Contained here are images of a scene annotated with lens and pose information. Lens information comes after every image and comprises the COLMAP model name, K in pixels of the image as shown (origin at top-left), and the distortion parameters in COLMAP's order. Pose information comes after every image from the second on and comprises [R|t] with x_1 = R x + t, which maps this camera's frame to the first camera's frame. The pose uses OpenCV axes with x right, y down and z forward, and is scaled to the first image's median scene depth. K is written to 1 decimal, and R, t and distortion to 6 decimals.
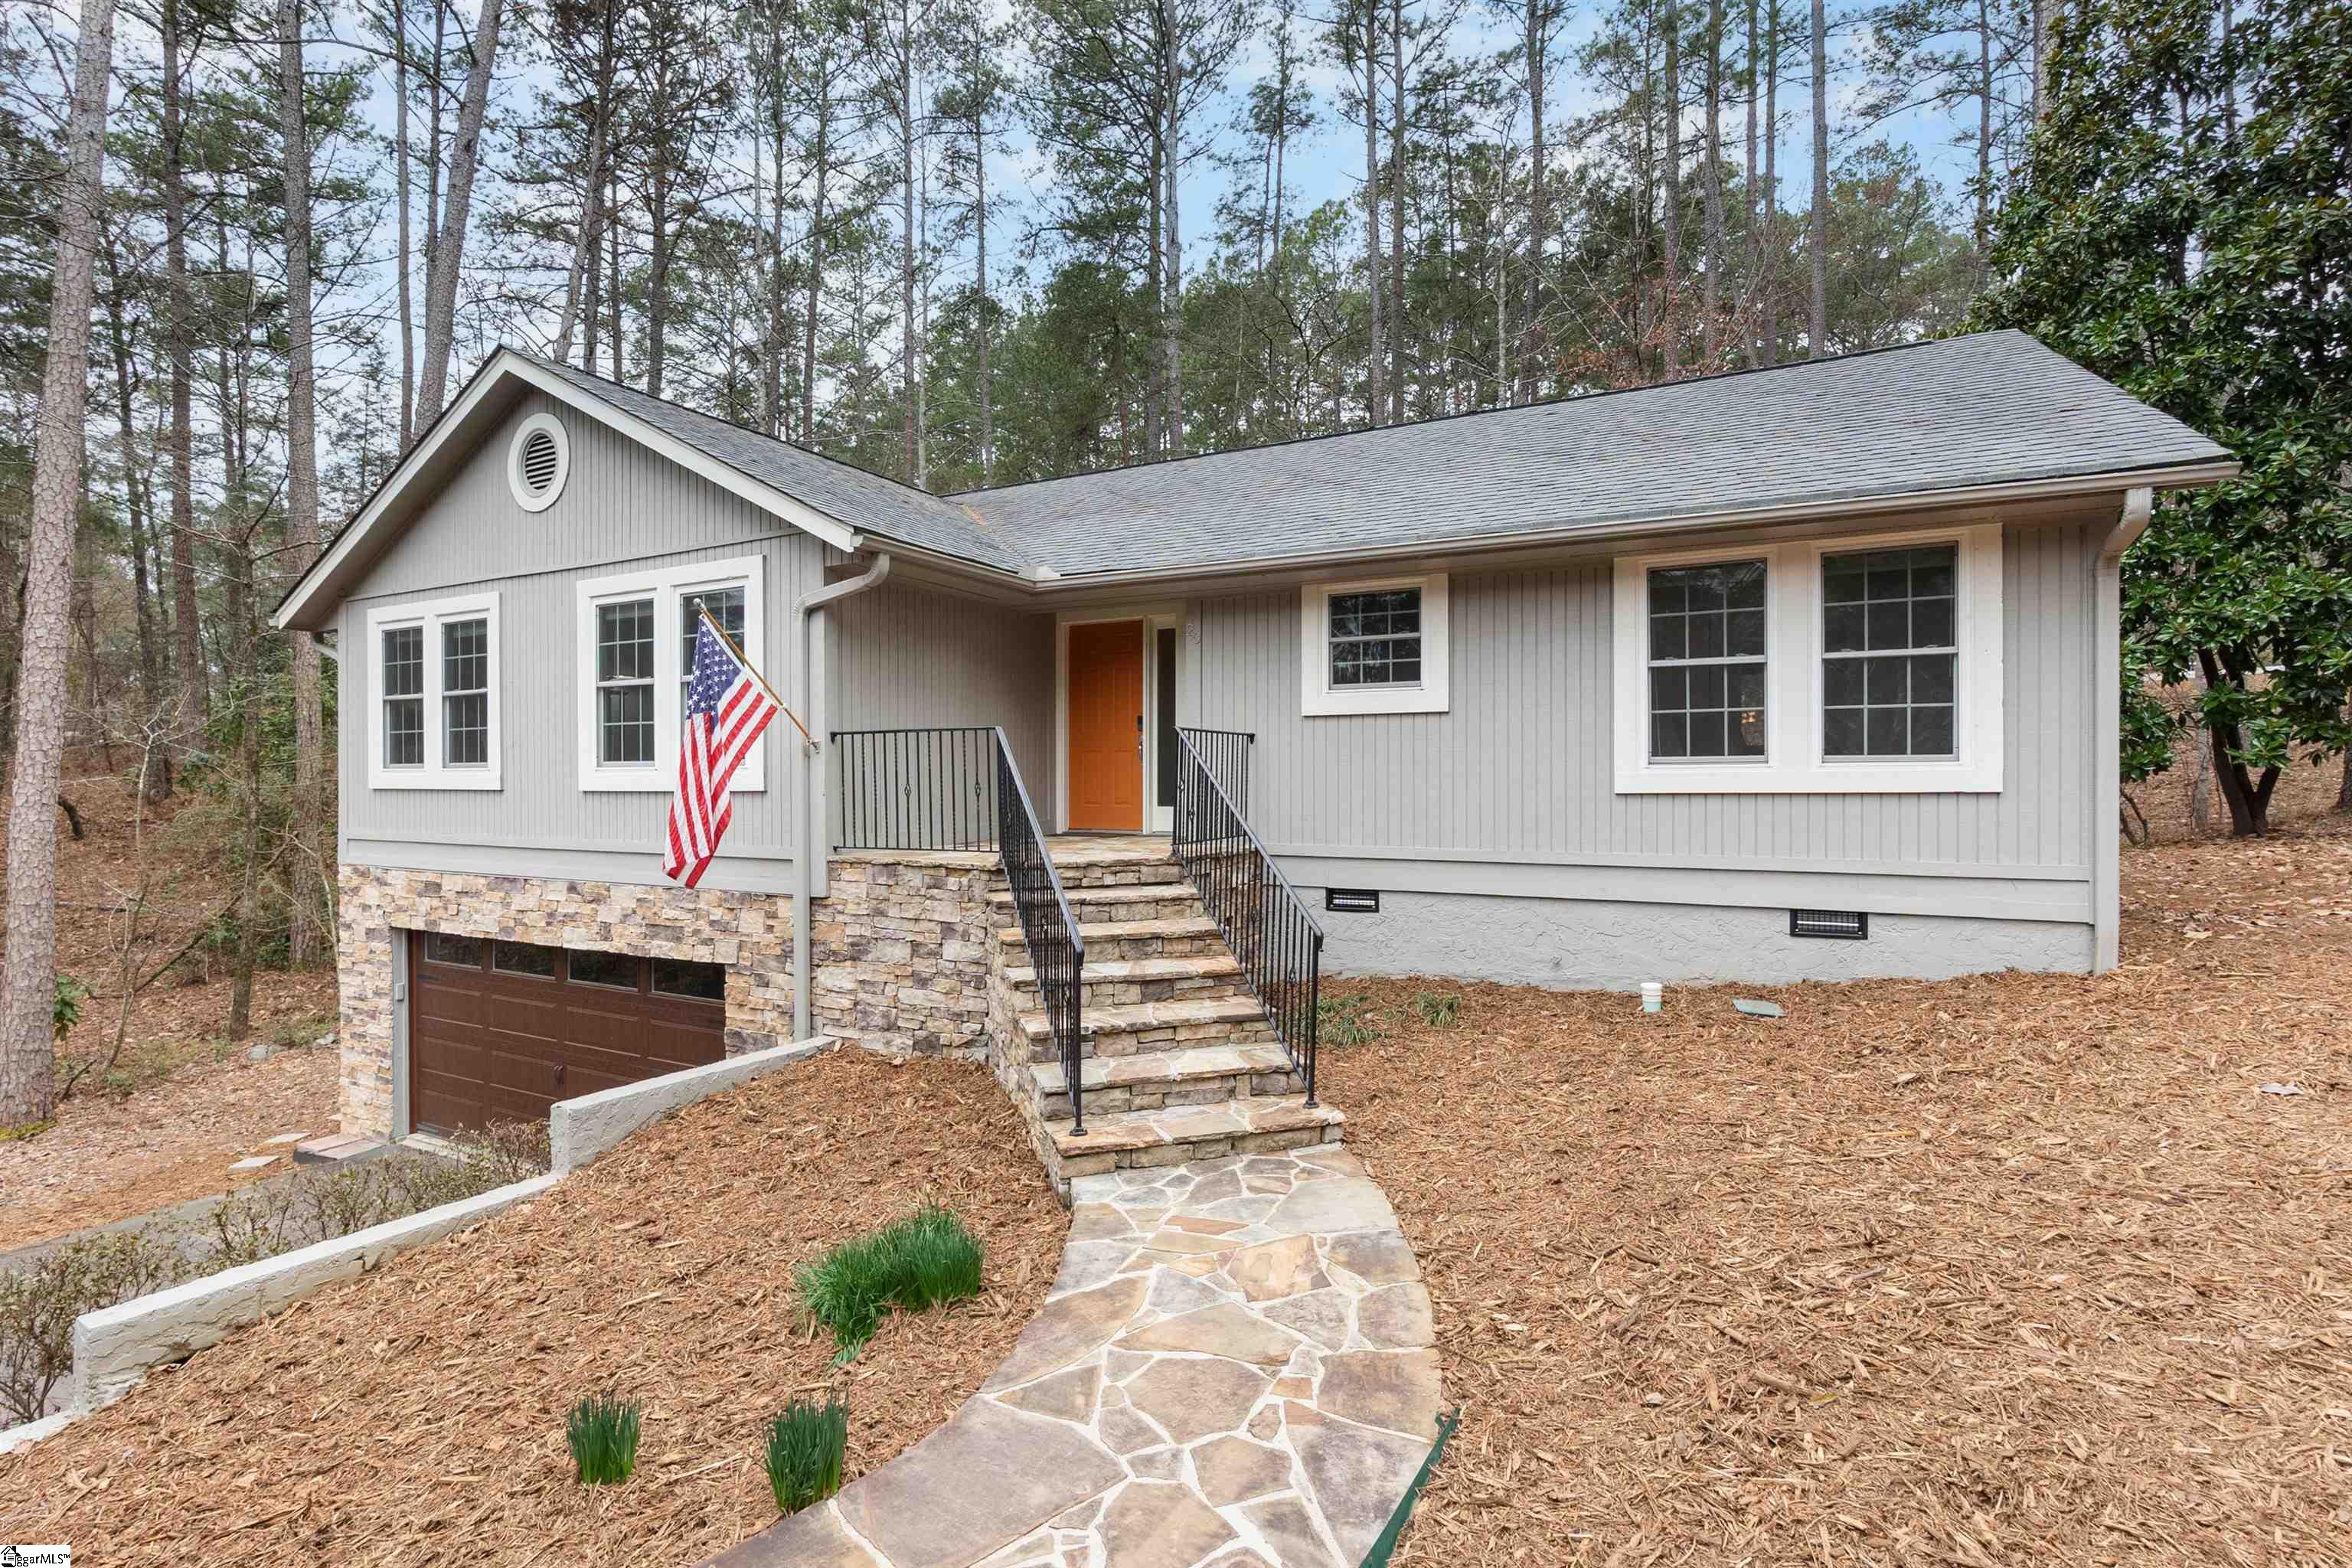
lens RADIAL K [[1082.5, 0, 1174.5], [0, 1082.5, 778.0], [0, 0, 1]] dist [-0.007445, 0.000270]
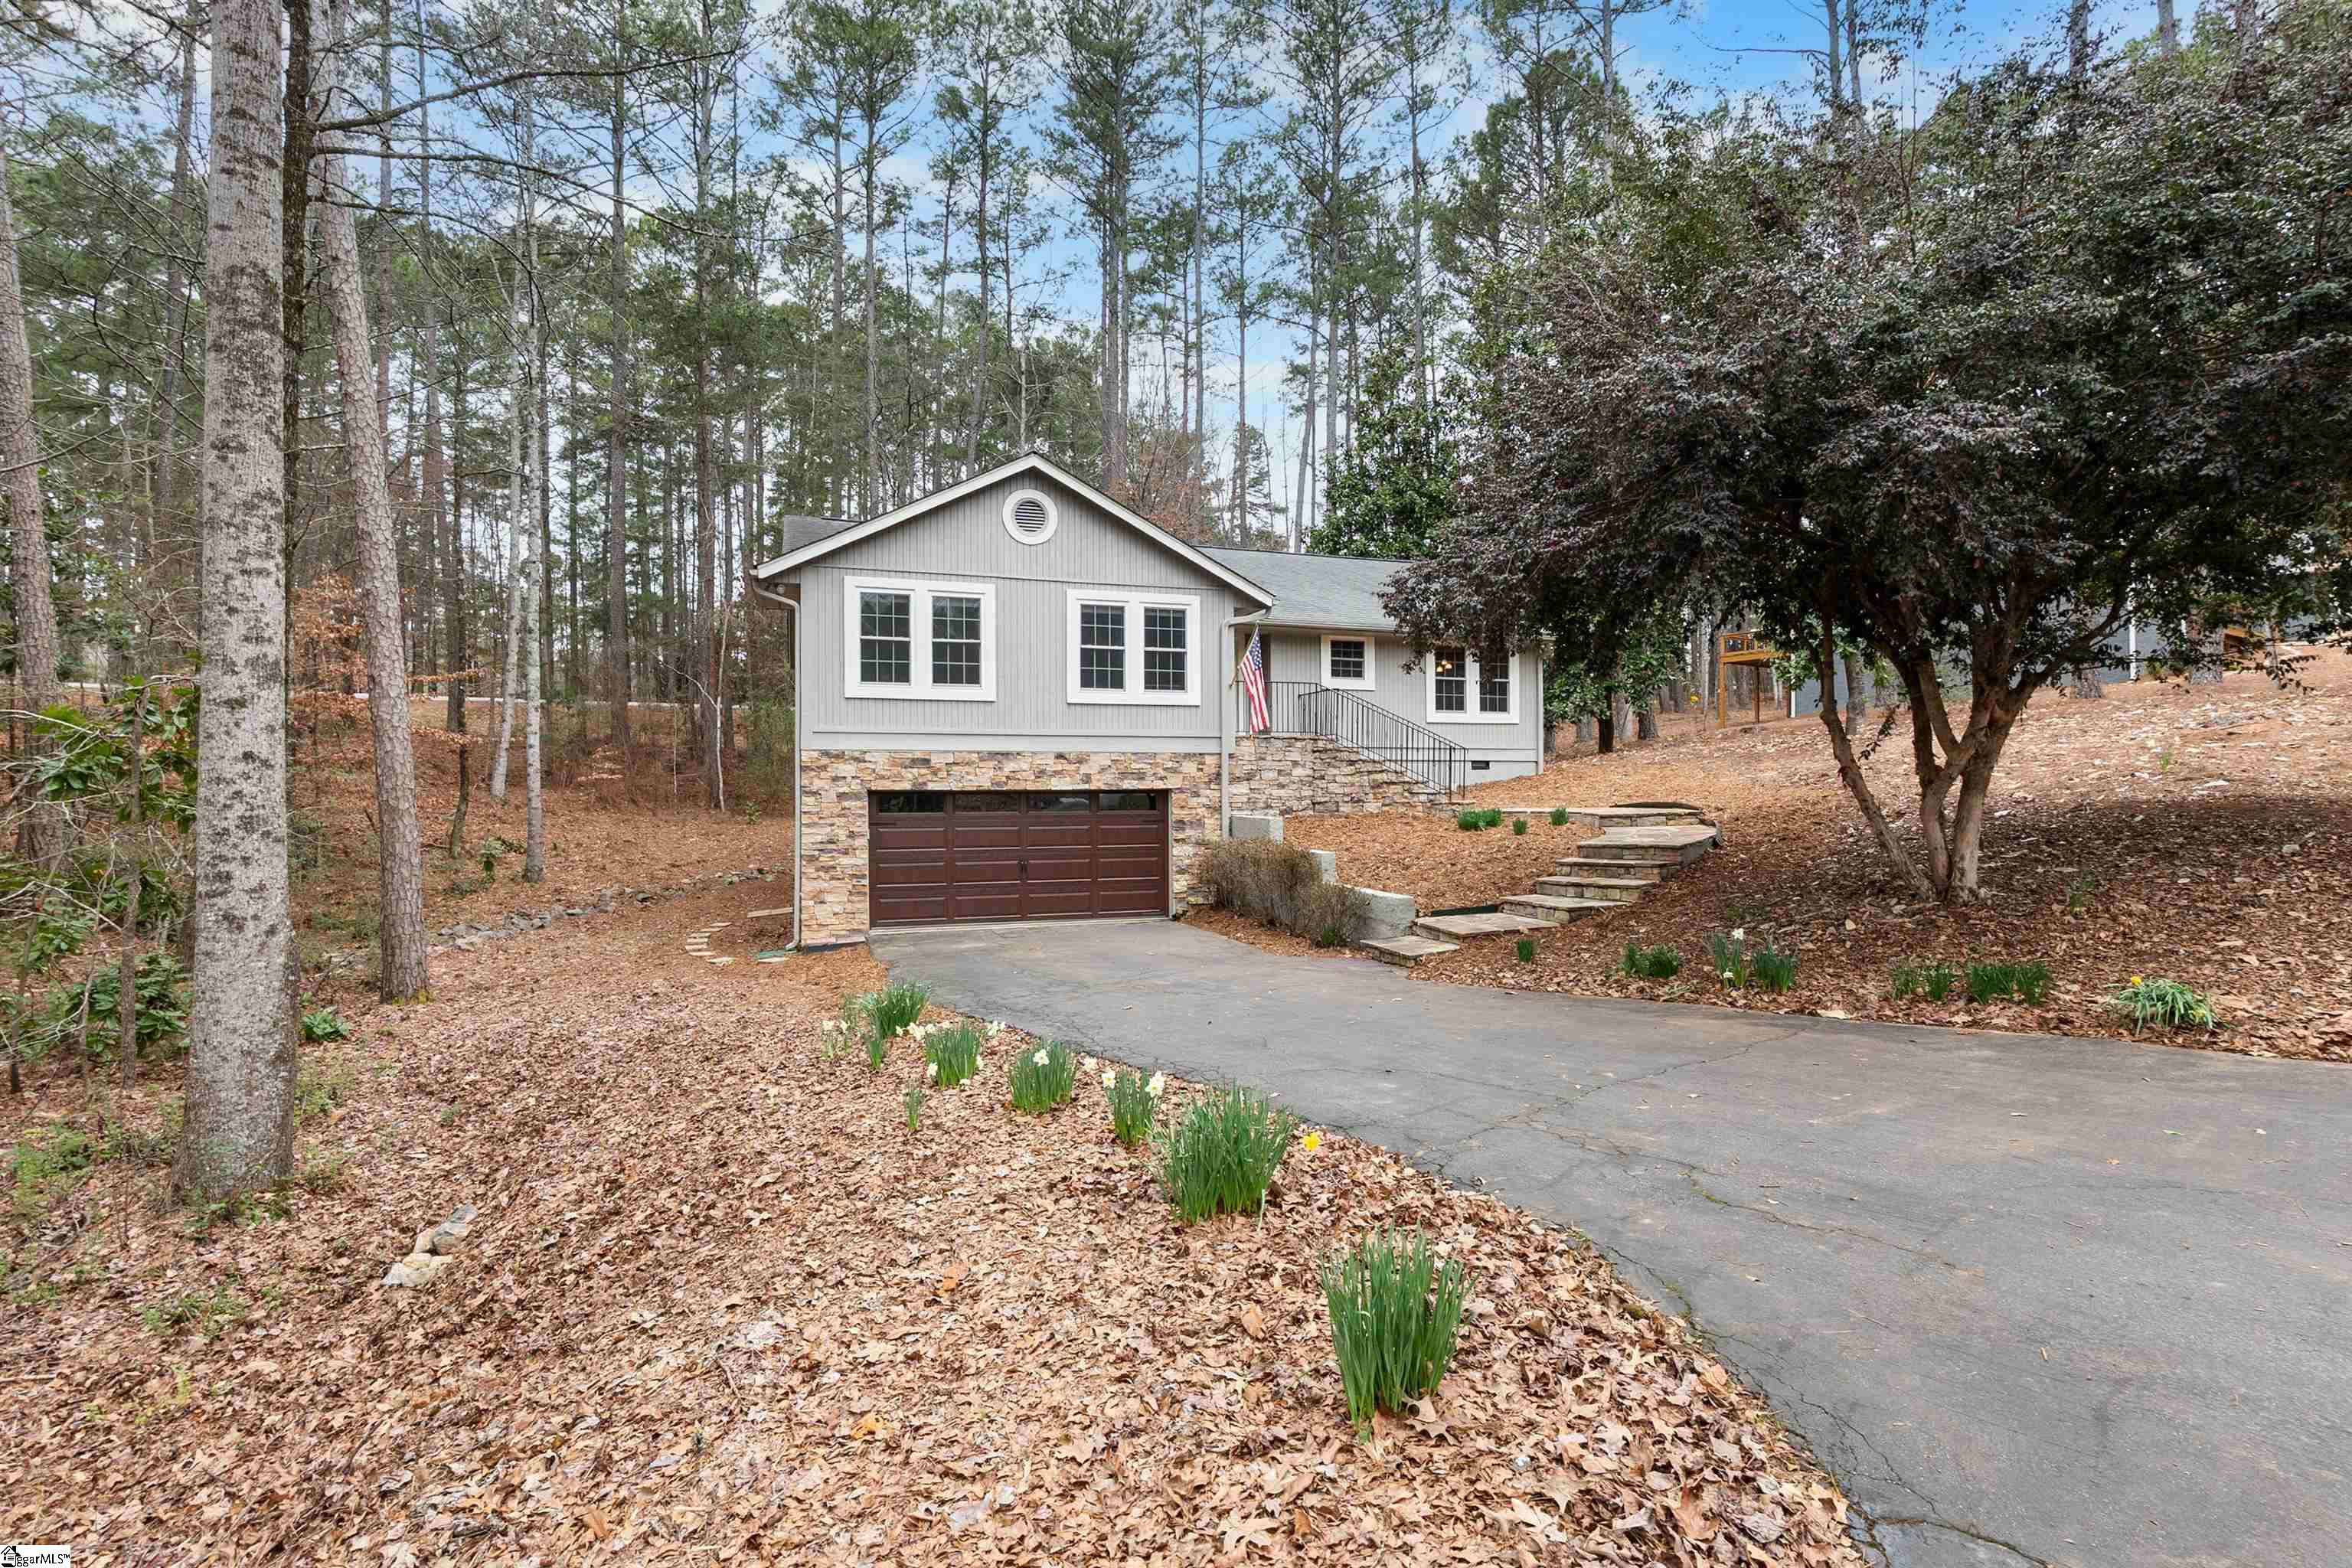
lens RADIAL K [[1082.5, 0, 1177.2], [0, 1082.5, 788.5], [0, 0, 1]] dist [-0.007445, 0.000270]
pose [[0.685095, 0.001935, 0.728451, -1.868904], [0.004055, 0.999971, -0.006470, 0.180009], [-0.728442, 0.007386, 0.685068, -0.419191]]
